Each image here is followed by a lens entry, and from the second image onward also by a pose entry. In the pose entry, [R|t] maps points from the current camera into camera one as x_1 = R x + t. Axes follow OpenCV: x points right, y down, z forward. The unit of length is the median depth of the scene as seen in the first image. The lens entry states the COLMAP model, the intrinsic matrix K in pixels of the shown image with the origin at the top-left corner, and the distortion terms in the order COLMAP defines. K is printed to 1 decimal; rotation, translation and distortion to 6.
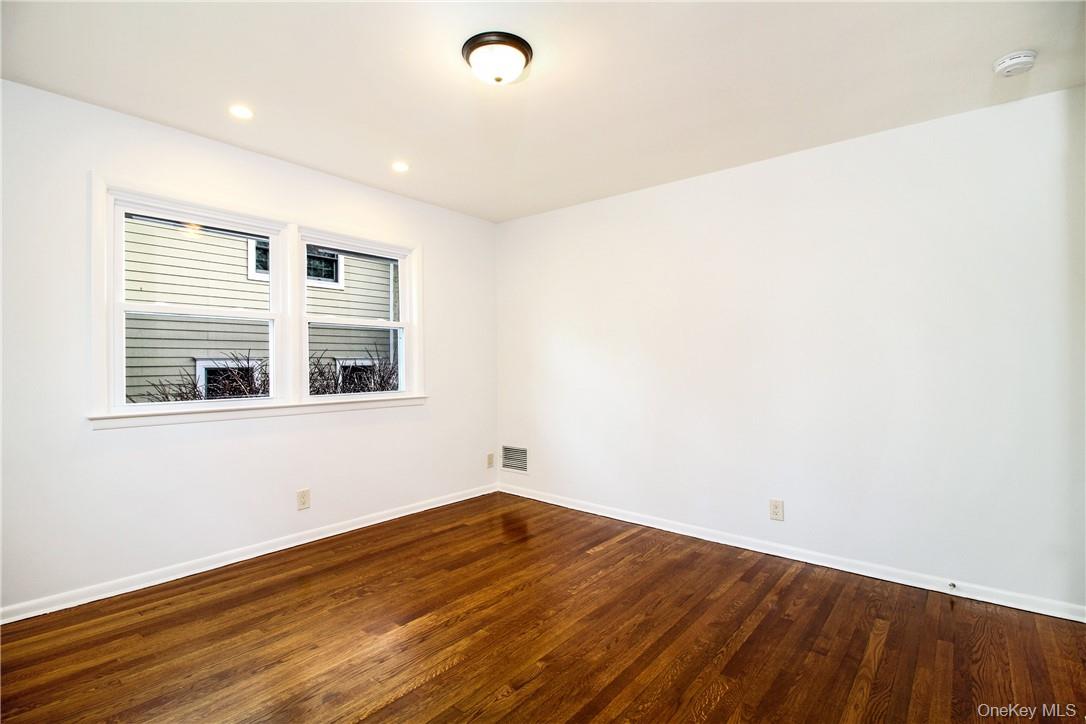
lens RADIAL K [[516.1, 0, 541.8], [0, 516.1, 360.4], [0, 0, 1]] dist [0.014039, -0.013204]
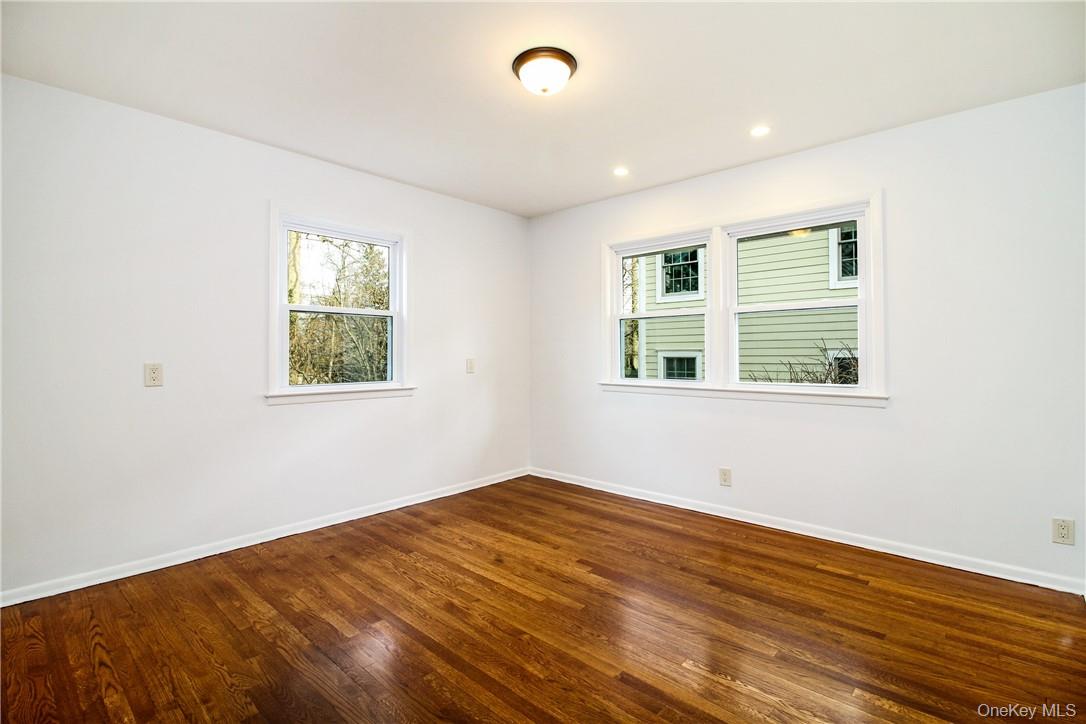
lens RADIAL K [[504.4, 0, 533.5], [0, 504.4, 339.0], [0, 0, 1]] dist [-0.003953, -0.000482]
pose [[-0.075592, -0.029768, -0.996694, 0.723614], [0.012686, 0.999445, -0.030812, 0.004196], [0.997058, -0.014973, -0.075172, 0.761096]]
